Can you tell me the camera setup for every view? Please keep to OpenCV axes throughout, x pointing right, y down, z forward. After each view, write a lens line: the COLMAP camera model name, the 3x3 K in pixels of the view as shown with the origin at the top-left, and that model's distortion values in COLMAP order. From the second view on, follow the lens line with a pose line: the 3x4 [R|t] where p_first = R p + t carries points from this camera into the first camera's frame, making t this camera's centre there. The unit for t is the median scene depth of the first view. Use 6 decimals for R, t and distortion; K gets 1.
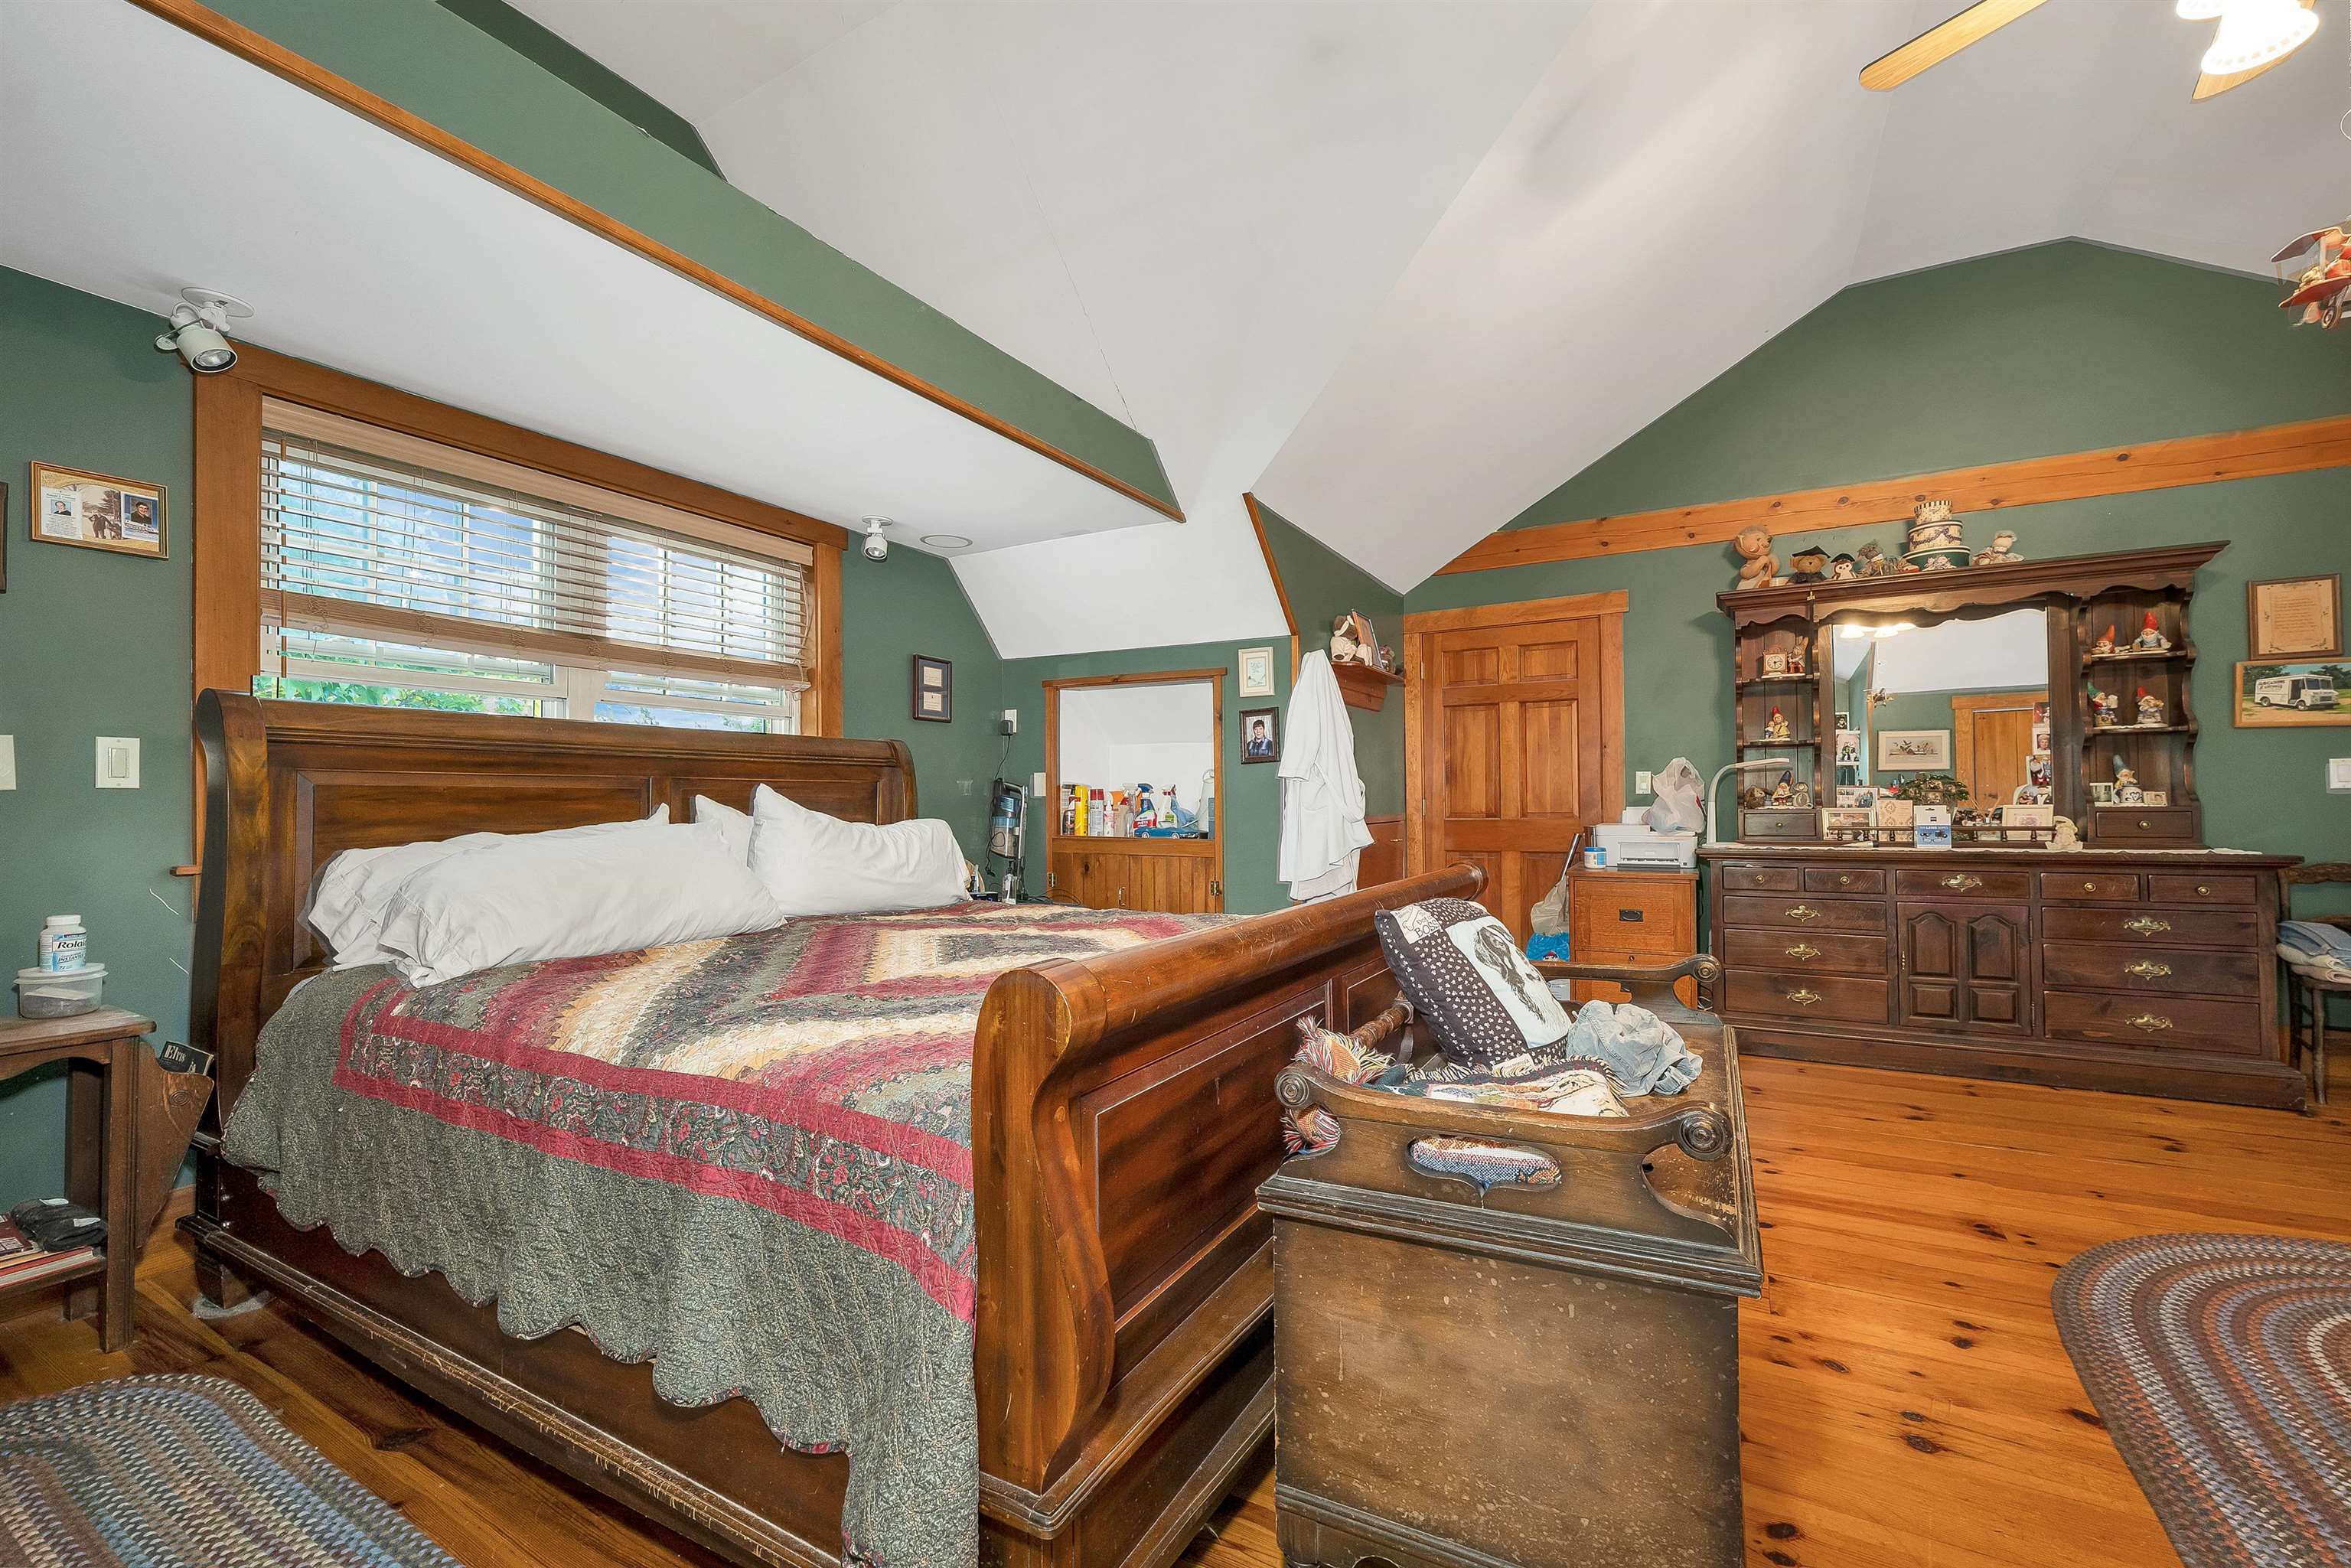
lens RADIAL K [[963.6, 0, 1188.9], [0, 963.6, 797.9], [0, 0, 1]] dist [0.002639, -0.000304]
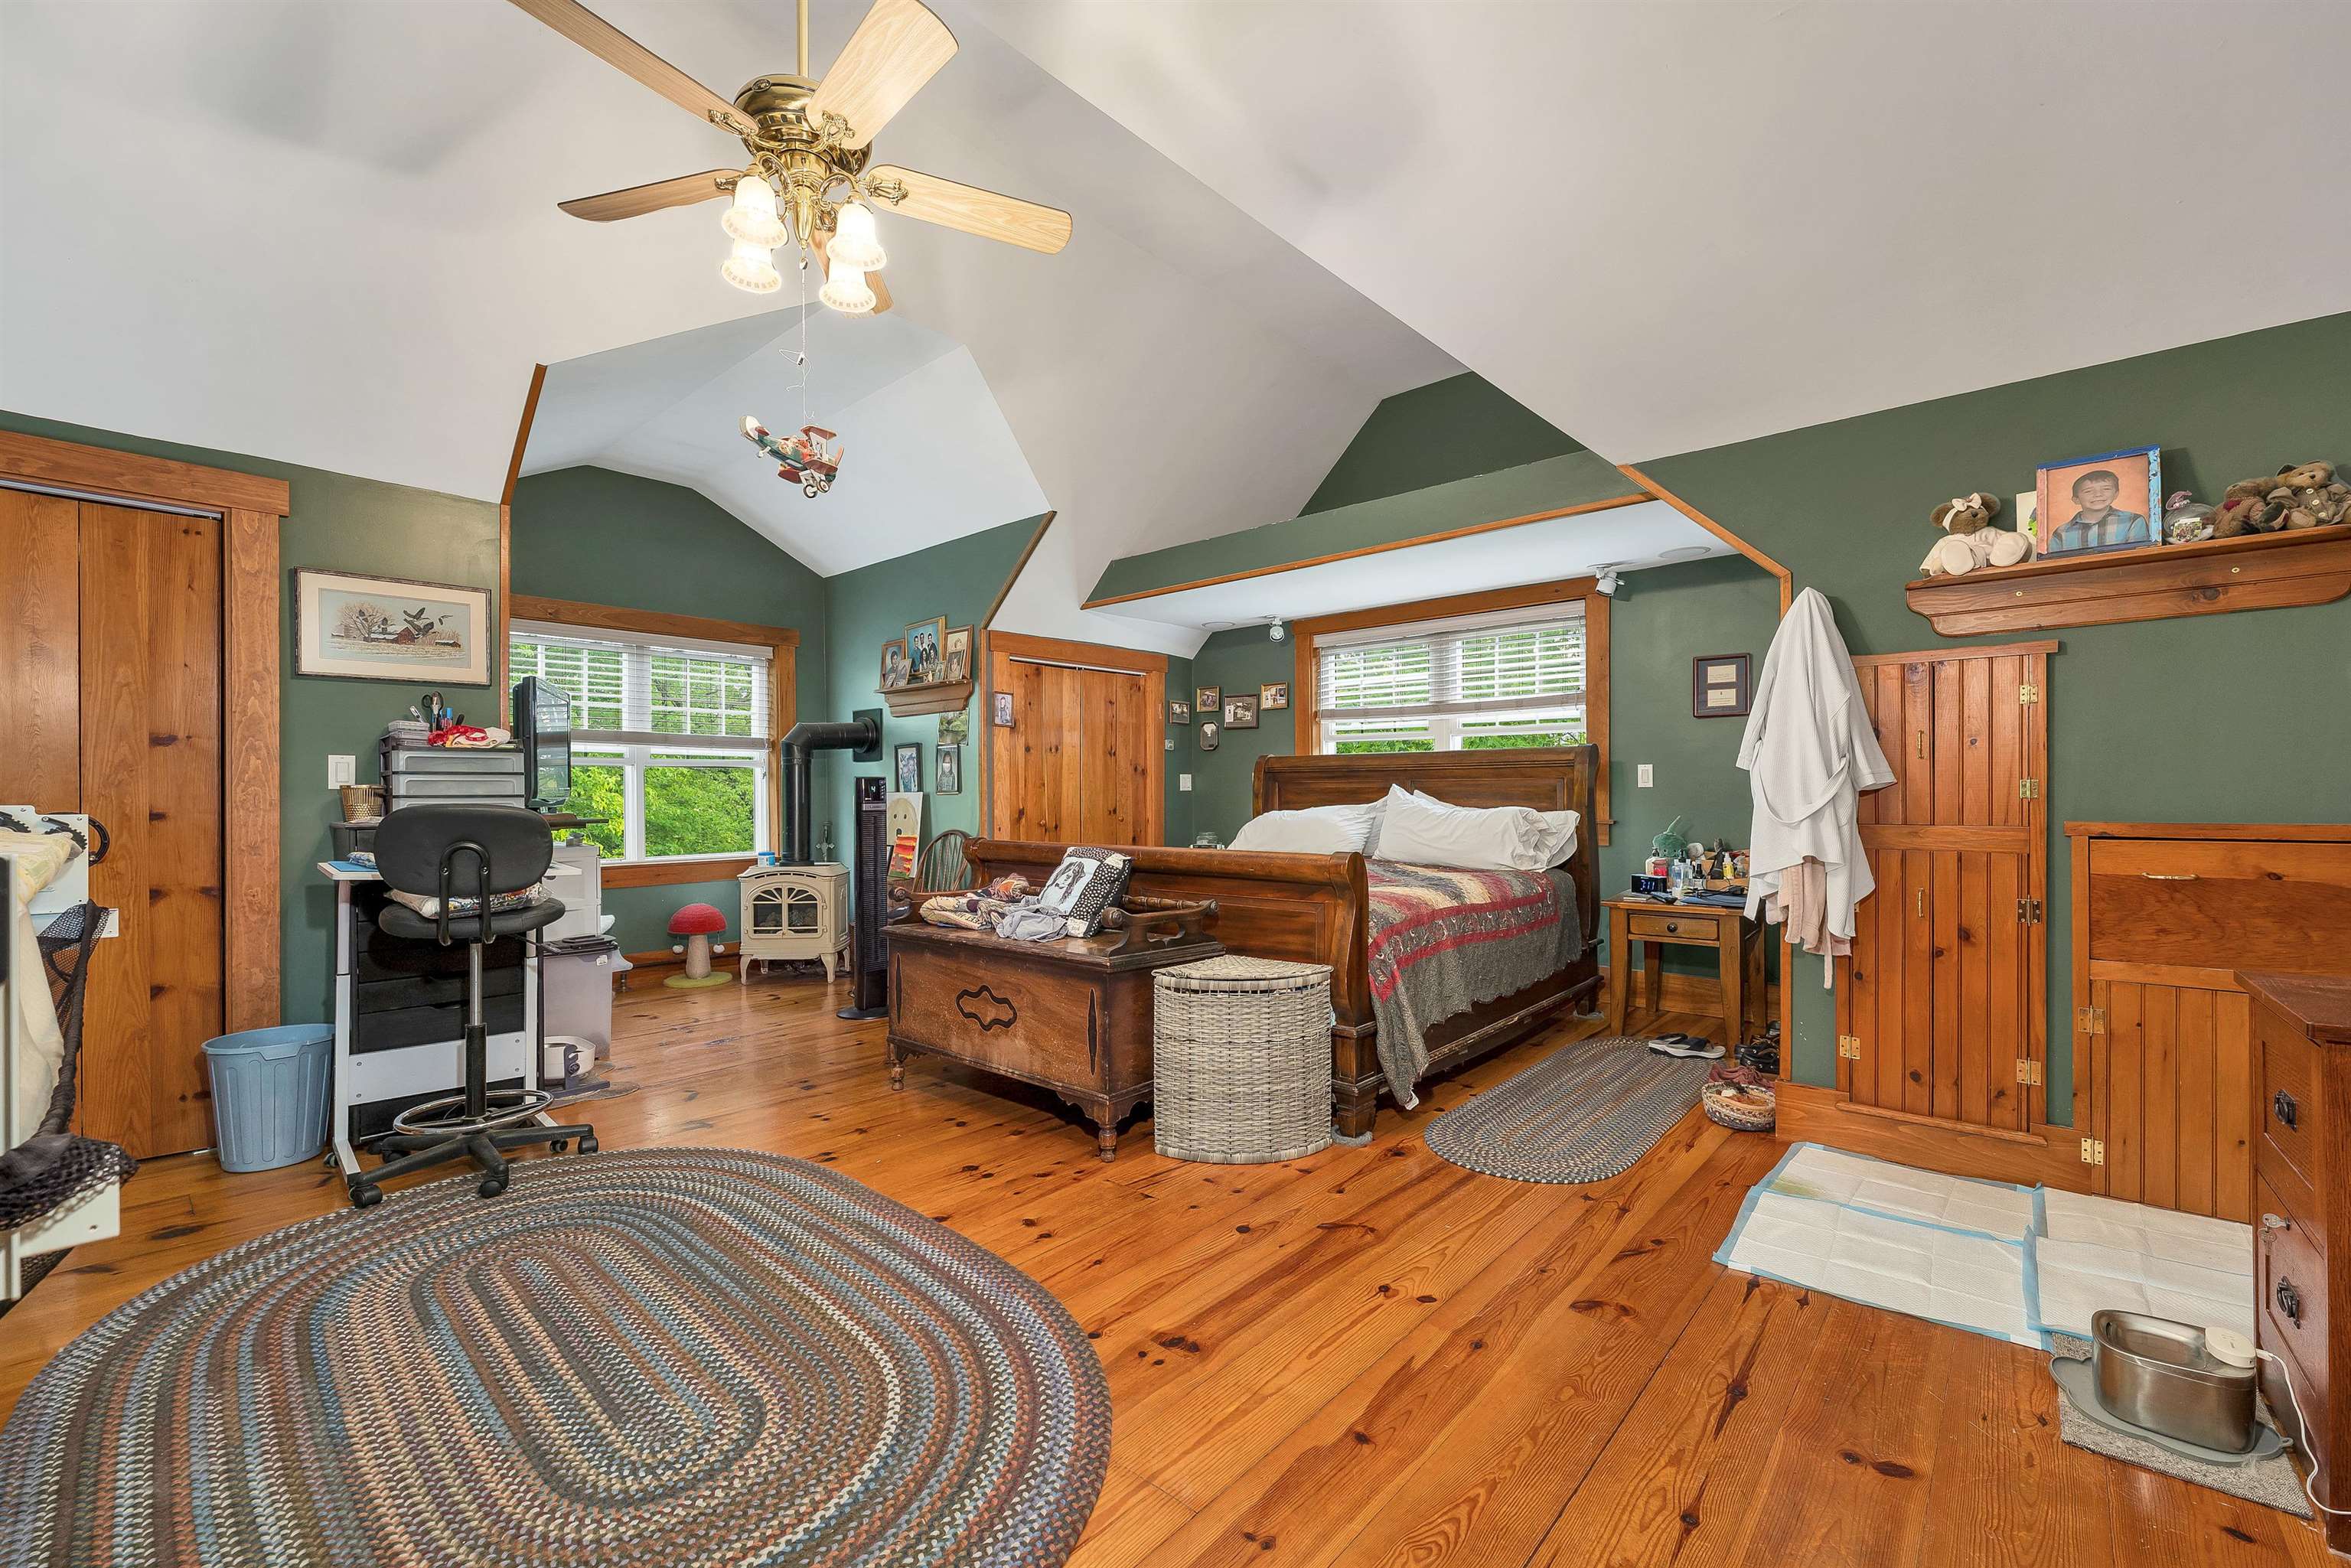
lens RADIAL K [[963.6, 0, 1180.1], [0, 963.6, 788.8], [0, 0, 1]] dist [0.002639, -0.000304]
pose [[-0.214606, -0.003431, -0.976695, 1.600217], [0.004910, 0.999977, -0.004591, 0.001940], [0.976688, -0.005781, -0.214584, 1.176606]]
